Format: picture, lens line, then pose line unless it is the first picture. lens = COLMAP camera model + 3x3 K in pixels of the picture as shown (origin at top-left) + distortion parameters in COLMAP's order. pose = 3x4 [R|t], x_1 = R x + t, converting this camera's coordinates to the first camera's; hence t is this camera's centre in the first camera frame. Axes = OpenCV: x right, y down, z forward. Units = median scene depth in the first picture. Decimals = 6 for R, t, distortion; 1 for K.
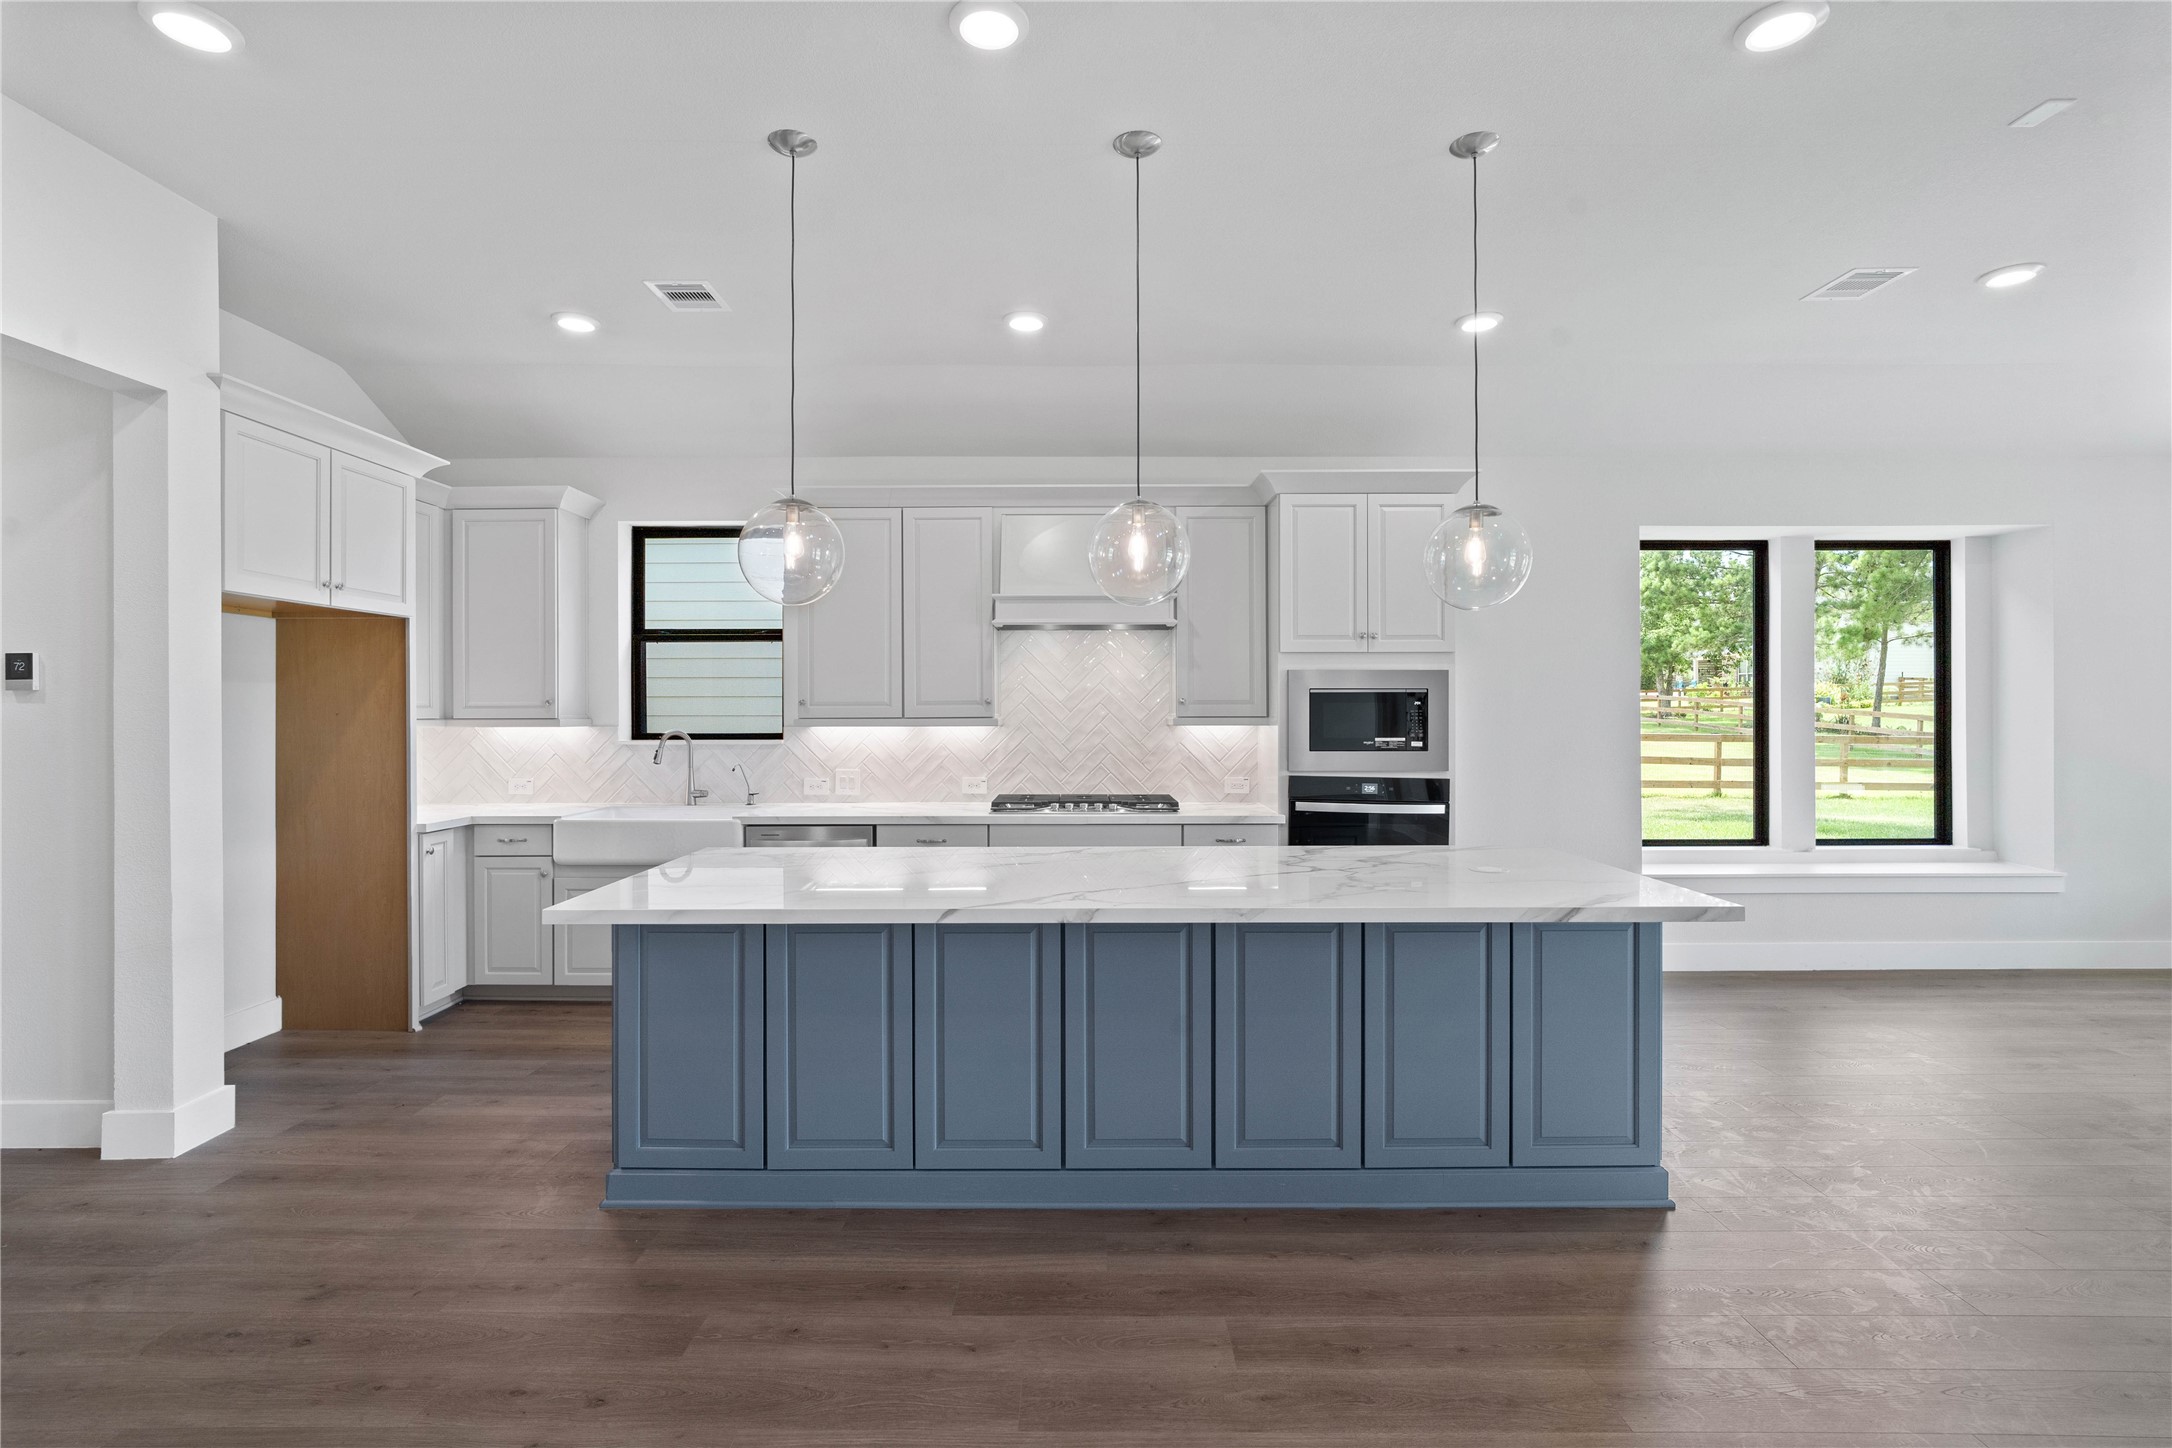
lens RADIAL K [[1026.1, 0, 1075.0], [0, 1026.1, 707.1], [0, 0, 1]] dist [-0.019150, 0.006928]
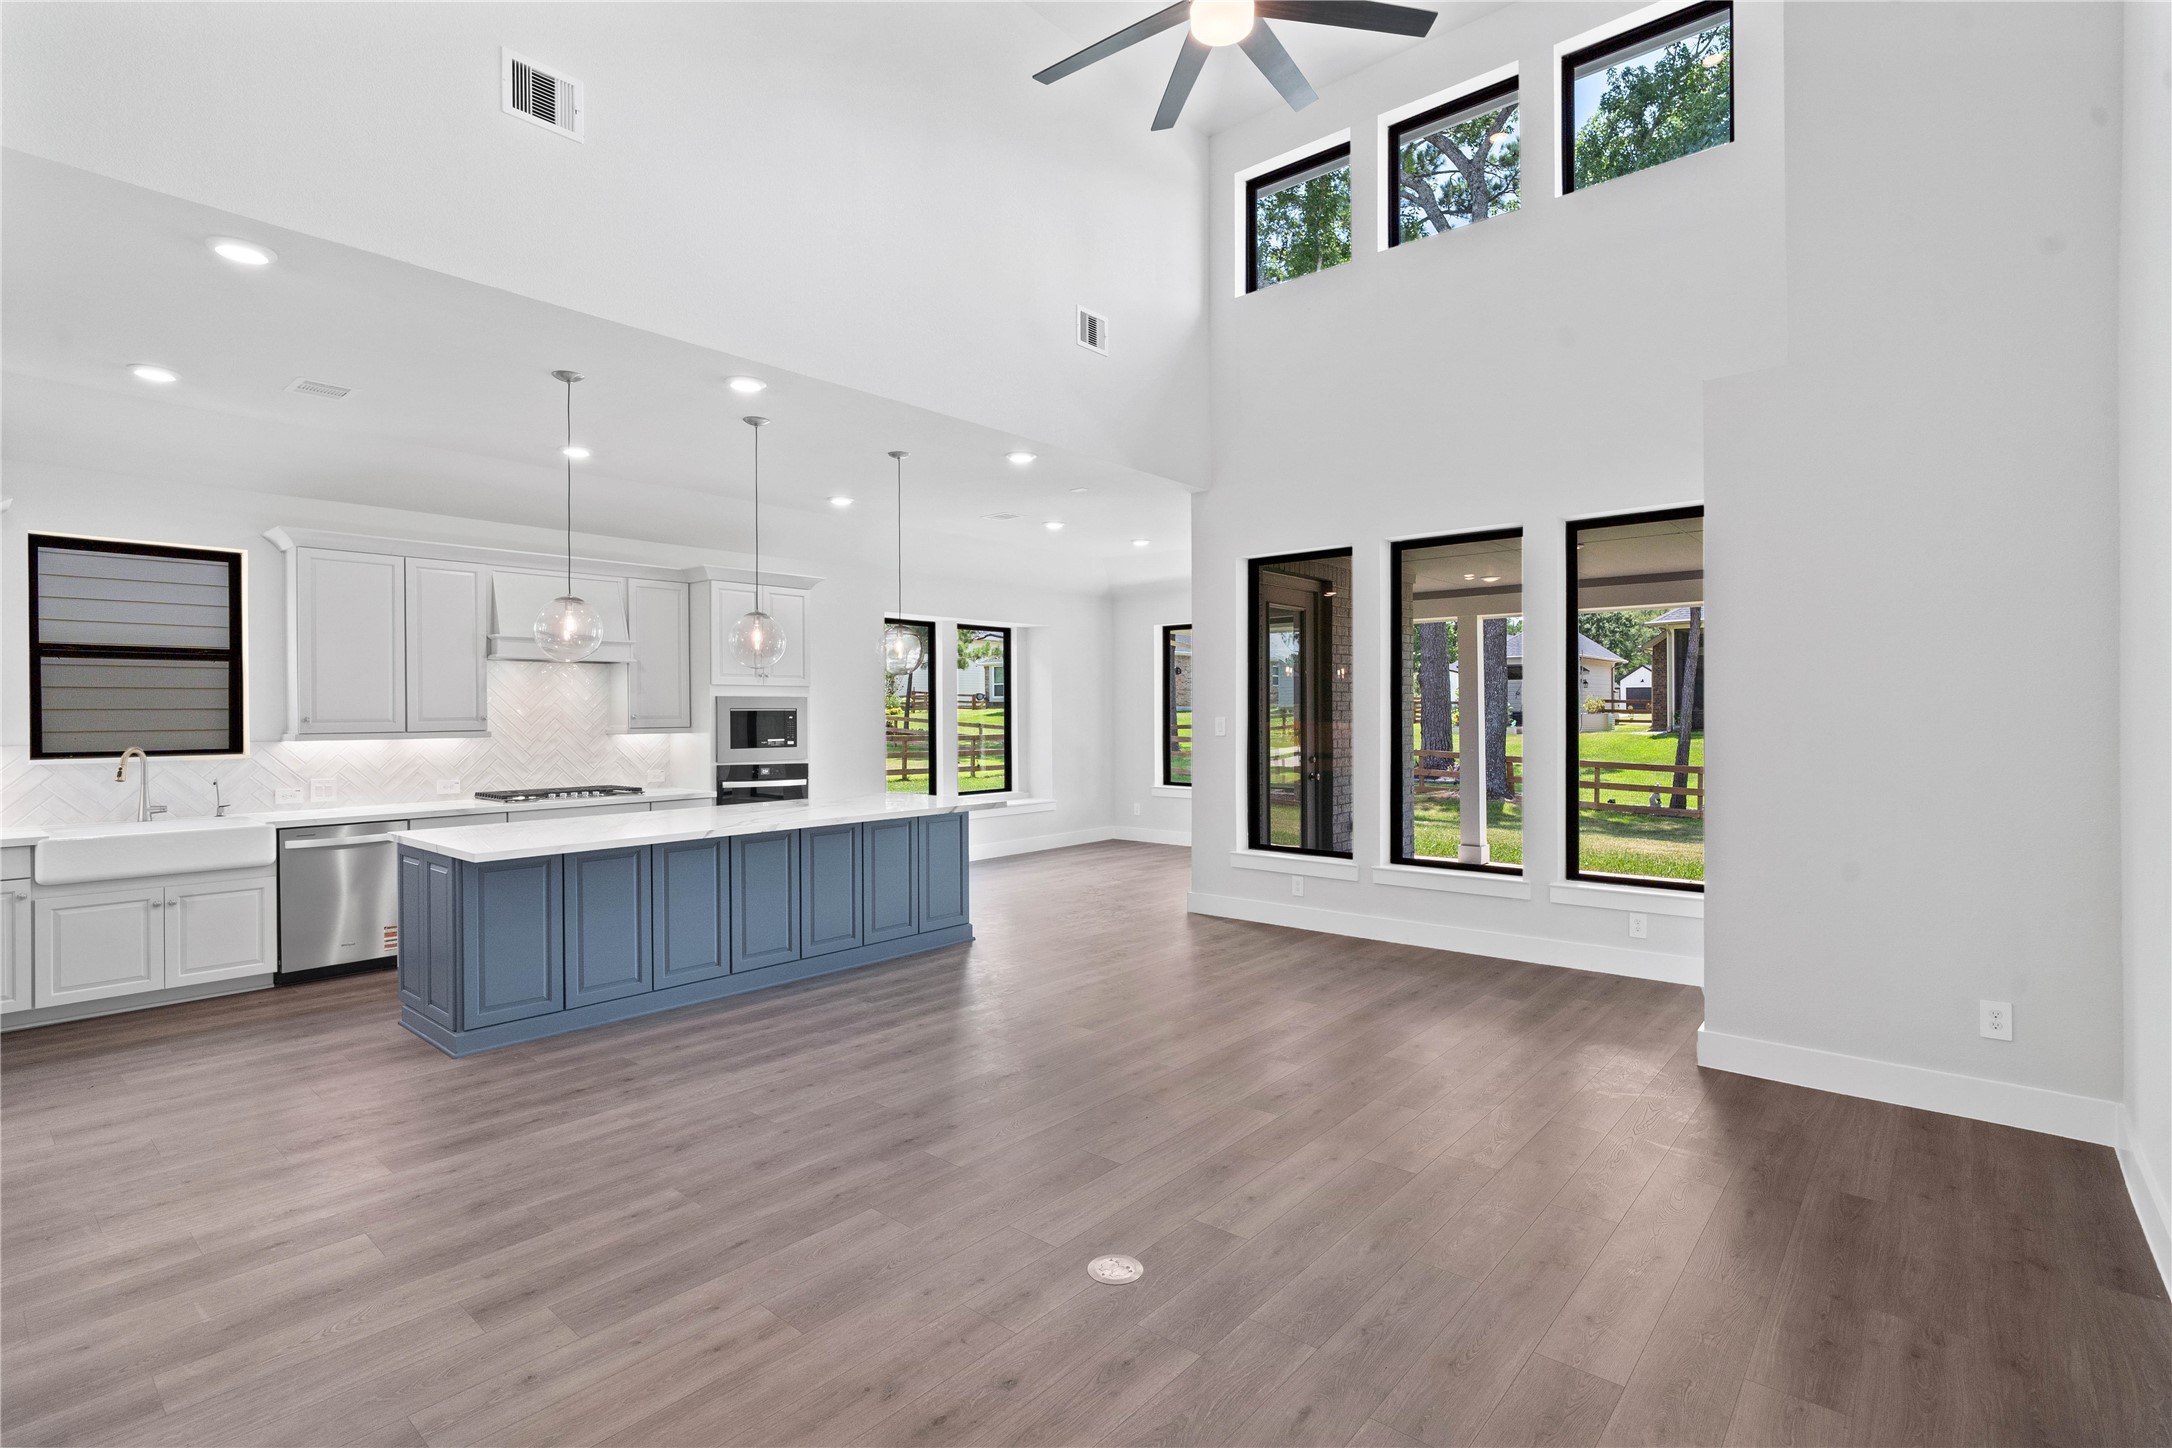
lens RADIAL K [[1026.1, 0, 1089.1], [0, 1026.1, 715.4], [0, 0, 1]] dist [-0.019150, 0.006928]
pose [[0.646644, -0.004796, 0.762777, -0.593836], [0.003838, 0.999988, 0.003034, -0.009963], [-0.762782, 0.000966, 0.646655, -0.406987]]
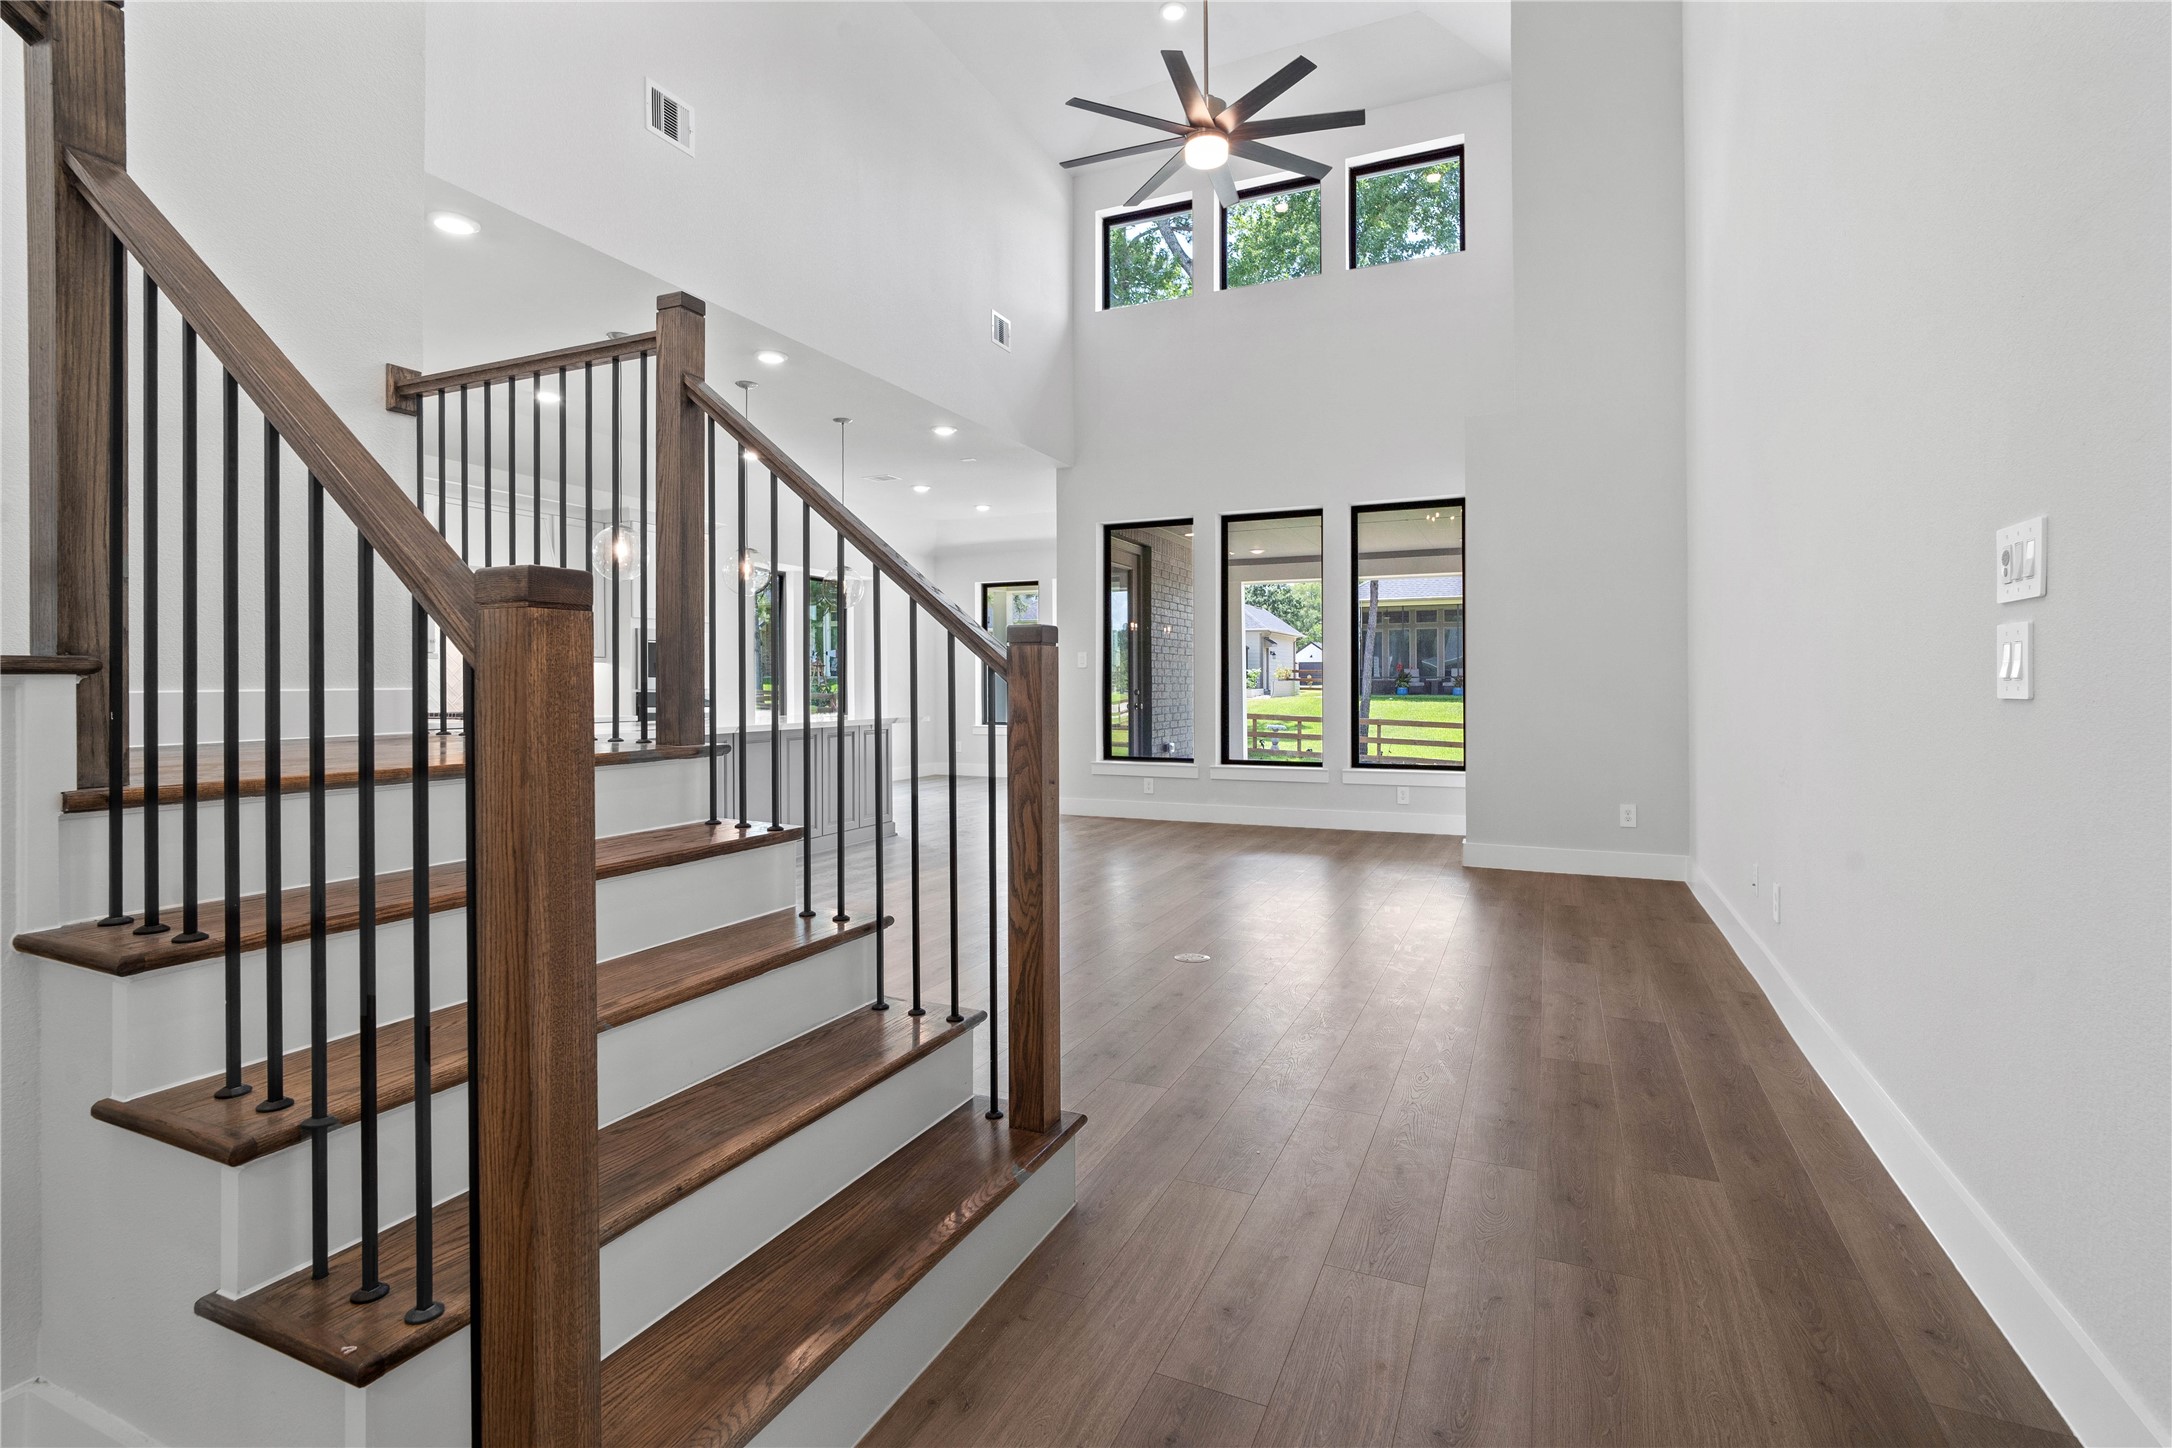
lens RADIAL K [[1026.1, 0, 1087.4], [0, 1026.1, 687.5], [0, 0, 1]] dist [-0.019150, 0.006928]
pose [[0.405134, -0.003154, 0.914252, -1.006077], [0.002555, 0.999994, 0.002317, 0.057313], [-0.914254, 0.001397, 0.405139, -0.334590]]
